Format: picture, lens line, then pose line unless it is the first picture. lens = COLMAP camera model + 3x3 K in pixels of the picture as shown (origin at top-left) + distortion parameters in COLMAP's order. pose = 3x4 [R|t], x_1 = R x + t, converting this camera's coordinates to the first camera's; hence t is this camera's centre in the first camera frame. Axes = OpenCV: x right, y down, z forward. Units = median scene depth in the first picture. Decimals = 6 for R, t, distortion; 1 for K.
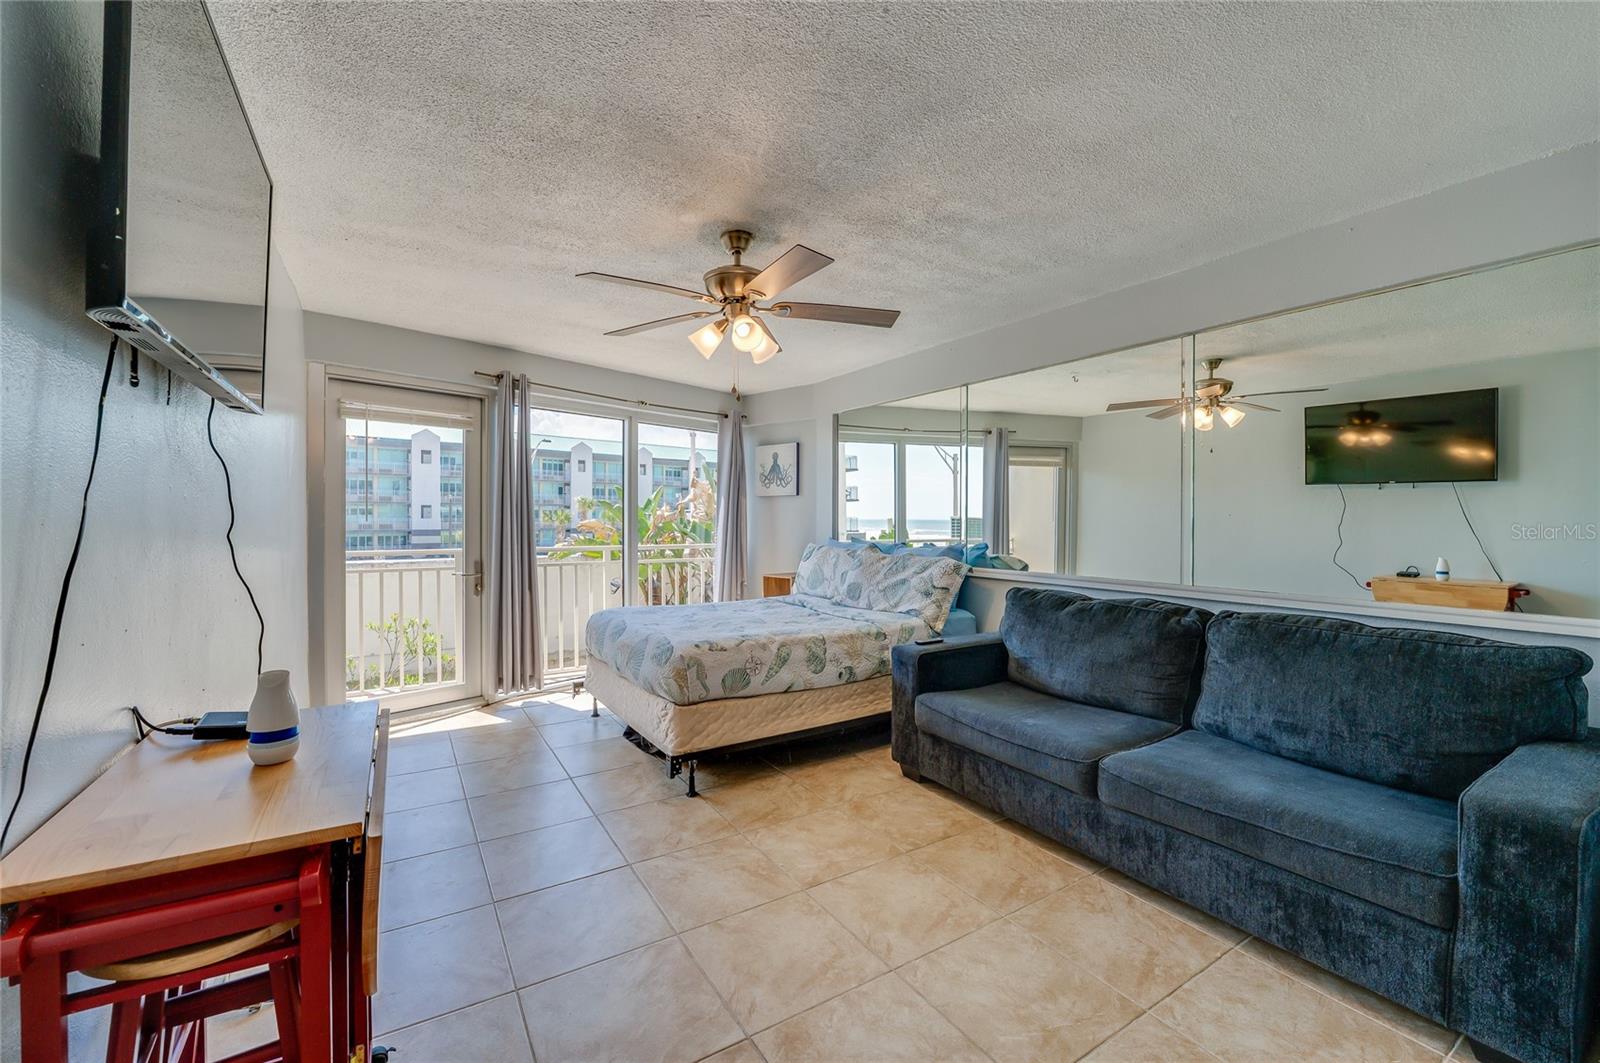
lens RADIAL K [[687.7, 0, 787.5], [0, 687.7, 528.8], [0, 0, 1]] dist [0.001531, 0.000003]
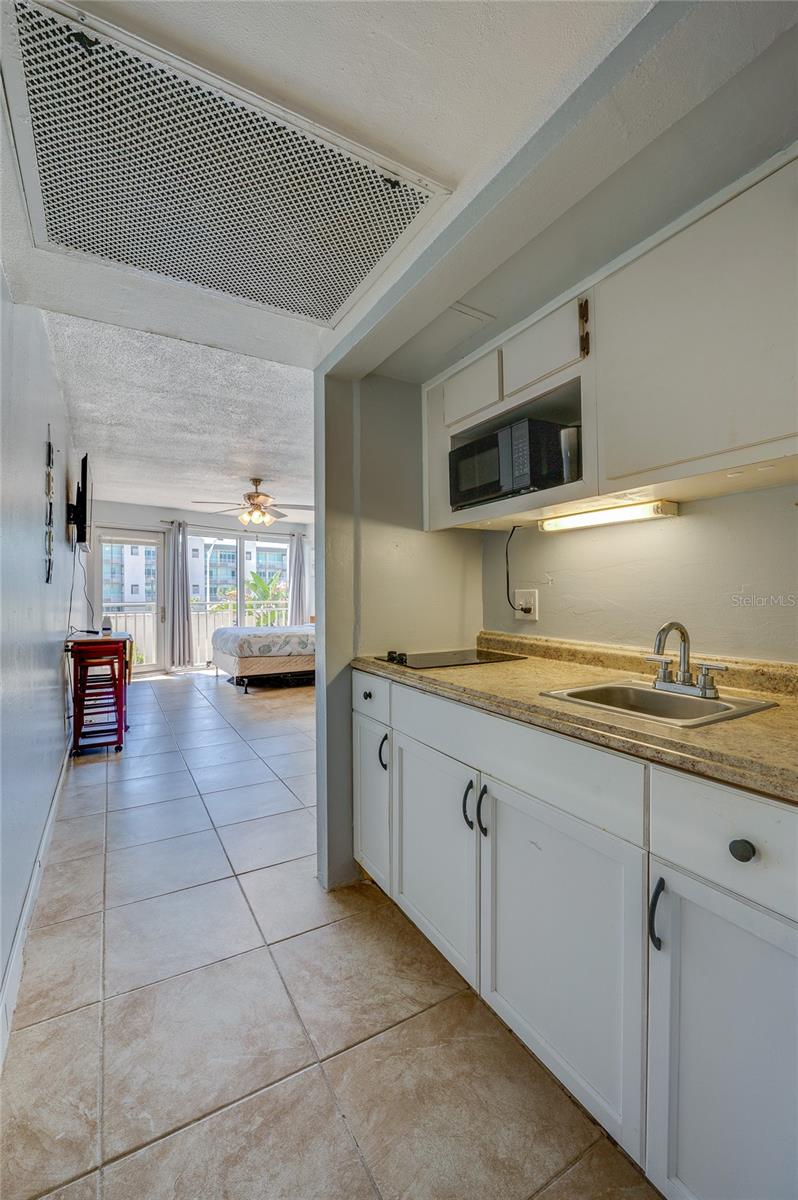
lens RADIAL K [[493.5, 0, 430.1], [0, 493.5, 595.4], [0, 0, 1]] dist [-0.017599, 0.000177]
pose [[0.998232, -0.008660, 0.058801, 0.311811], [0.009196, 0.999919, -0.008848, 0.033050], [-0.058720, 0.009373, 0.998231, -0.615443]]
